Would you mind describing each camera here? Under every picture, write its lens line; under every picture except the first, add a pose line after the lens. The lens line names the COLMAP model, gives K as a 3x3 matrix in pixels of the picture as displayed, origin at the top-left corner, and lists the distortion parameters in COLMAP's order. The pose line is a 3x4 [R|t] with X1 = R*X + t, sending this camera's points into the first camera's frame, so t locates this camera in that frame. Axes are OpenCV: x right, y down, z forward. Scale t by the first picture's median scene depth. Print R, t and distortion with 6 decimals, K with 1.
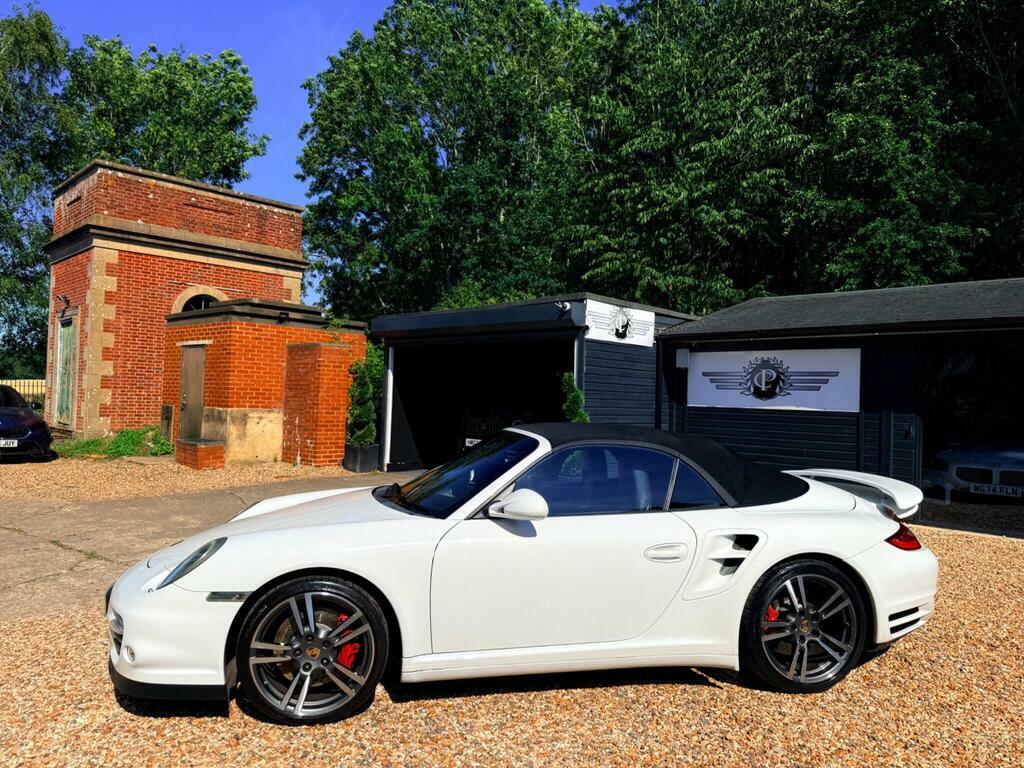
lens RADIAL K [[721.0, 0, 504.8], [0, 721.0, 383.5], [0, 0, 1]] dist [0.051596, -0.062419]
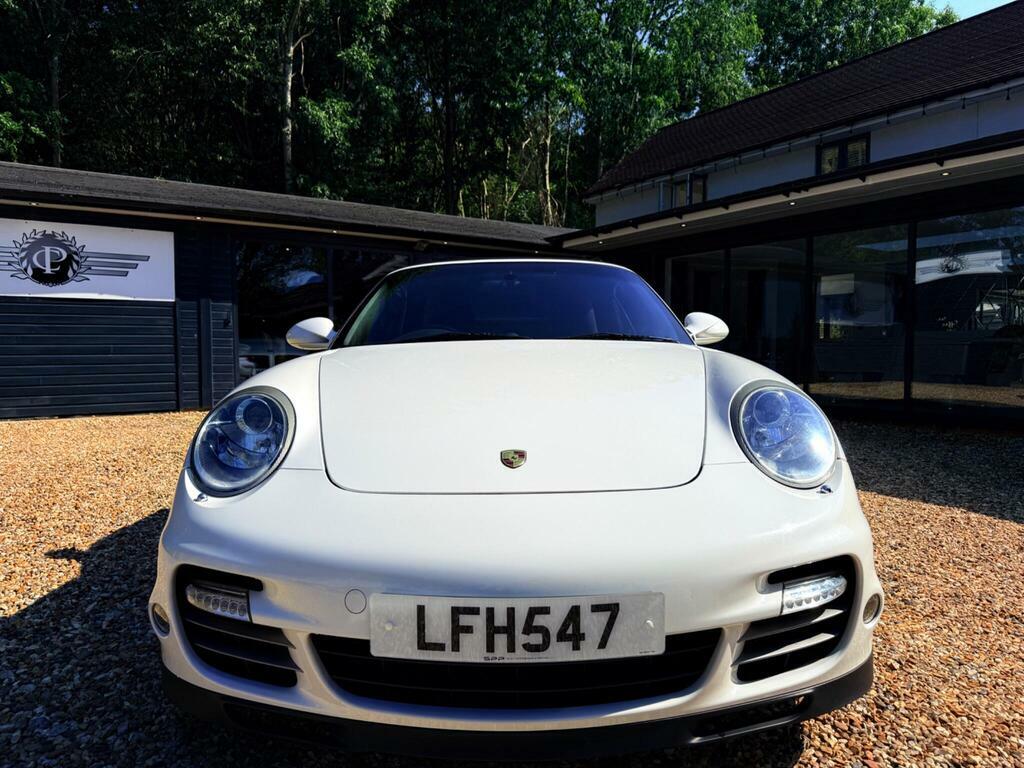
lens RADIAL K [[721.0, 0, 512.4], [0, 721.0, 378.4], [0, 0, 1]] dist [0.051596, -0.062419]
pose [[0.203577, -0.073534, 0.976293, -0.251762], [-0.010487, 0.996954, 0.077277, 0.045104], [-0.979003, -0.025970, 0.202186, 0.284062]]
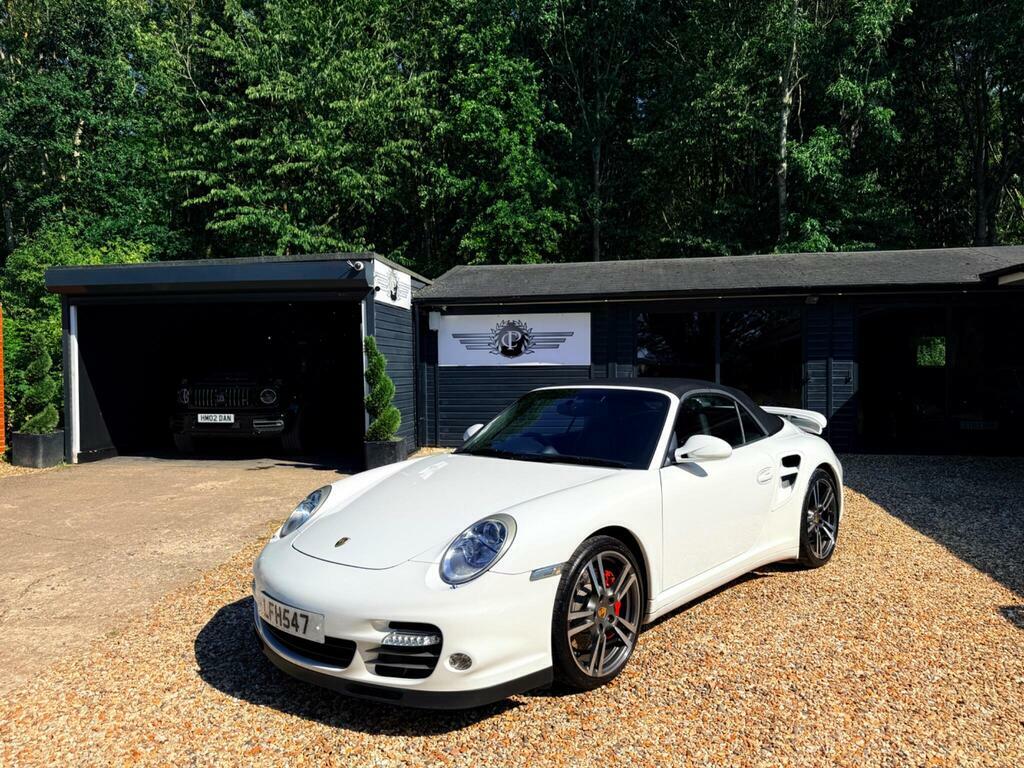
lens RADIAL K [[721.0, 0, 519.0], [0, 721.0, 392.3], [0, 0, 1]] dist [0.051596, -0.062419]
pose [[0.813225, -0.057186, 0.579134, -0.227429], [0.021110, 0.997404, 0.068845, -0.000992], [-0.581567, -0.043761, 0.812321, 0.066865]]
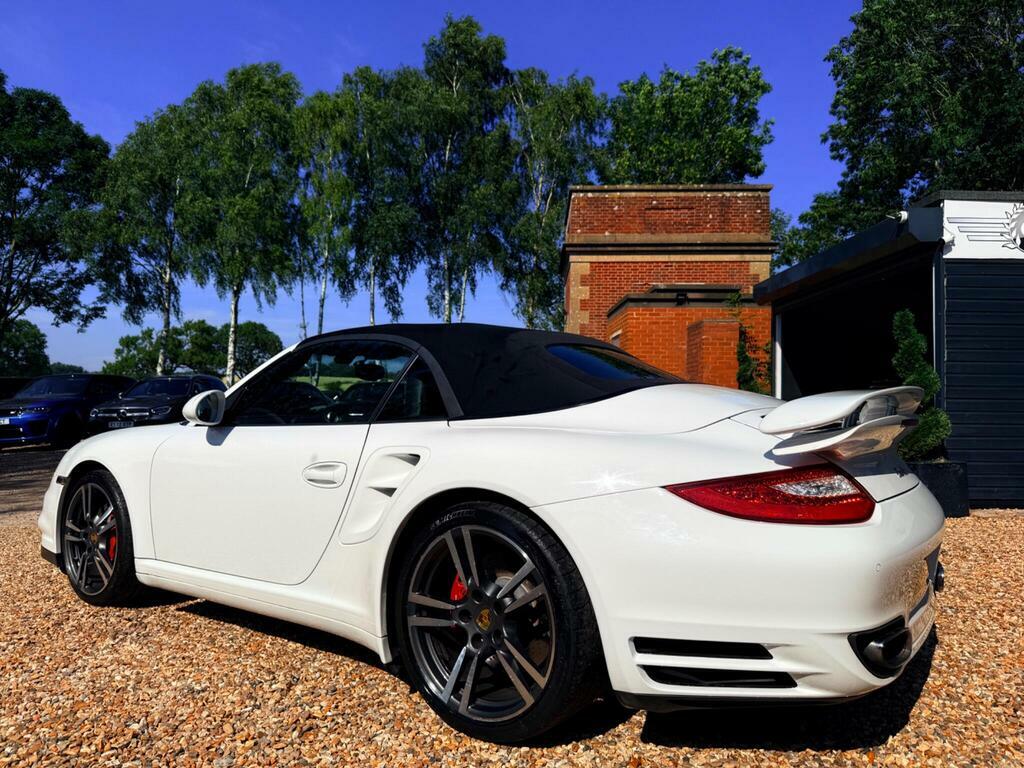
lens RADIAL K [[721.0, 0, 485.9], [0, 721.0, 380.0], [0, 0, 1]] dist [0.051596, -0.062419]
pose [[0.673709, -0.043358, -0.737724, 0.246158], [0.025313, 0.999045, -0.035600, 0.048271], [0.738563, 0.005310, 0.674163, 0.179447]]
